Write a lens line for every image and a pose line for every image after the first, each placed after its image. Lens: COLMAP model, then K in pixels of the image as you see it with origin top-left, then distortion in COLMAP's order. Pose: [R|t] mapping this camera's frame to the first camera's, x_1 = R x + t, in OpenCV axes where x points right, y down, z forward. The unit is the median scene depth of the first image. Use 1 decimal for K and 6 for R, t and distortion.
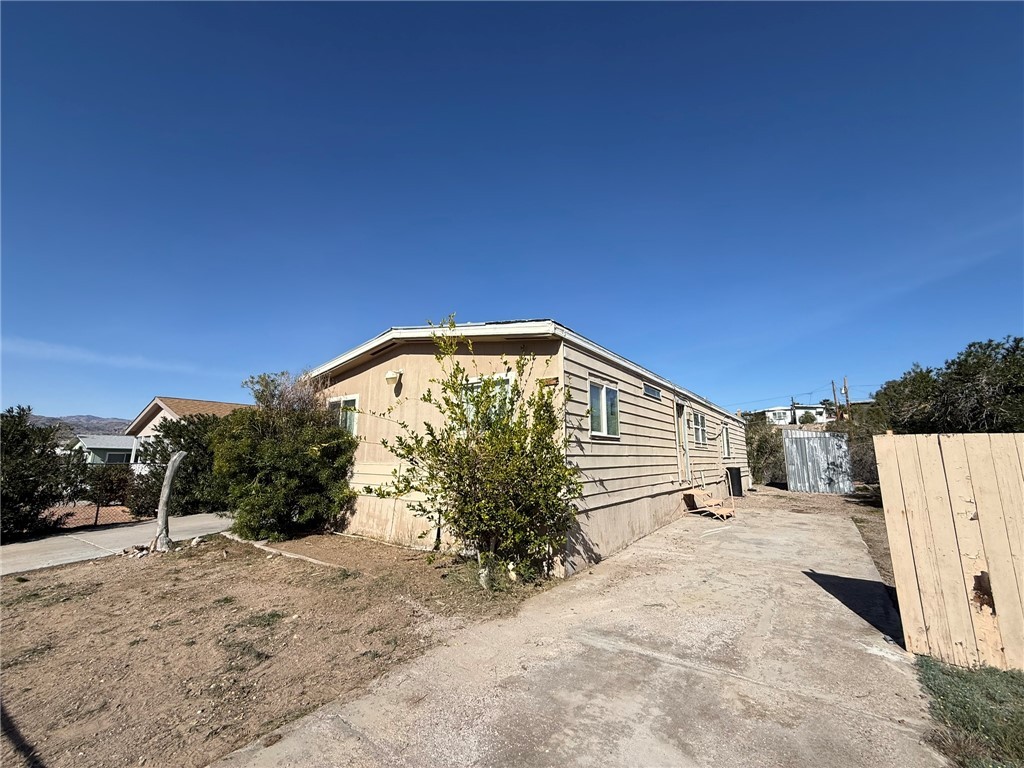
lens RADIAL K [[410.1, 0, 508.6], [0, 410.1, 381.3], [0, 0, 1]] dist [-0.000498, 0.000076]
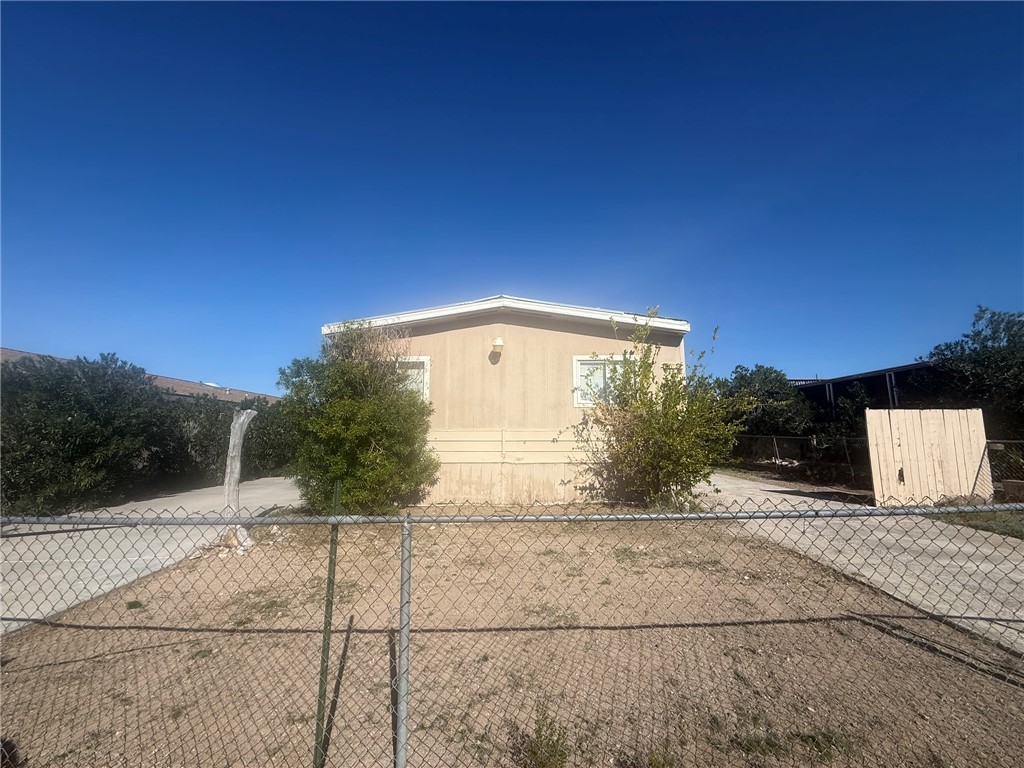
lens RADIAL K [[410.1, 0, 513.6], [0, 410.1, 377.3], [0, 0, 1]] dist [-0.000498, 0.000076]
pose [[0.815223, 0.081578, 0.573374, -1.071488], [-0.098968, 0.995090, -0.000866, 0.087599], [-0.570629, -0.056040, 0.819294, 0.190270]]
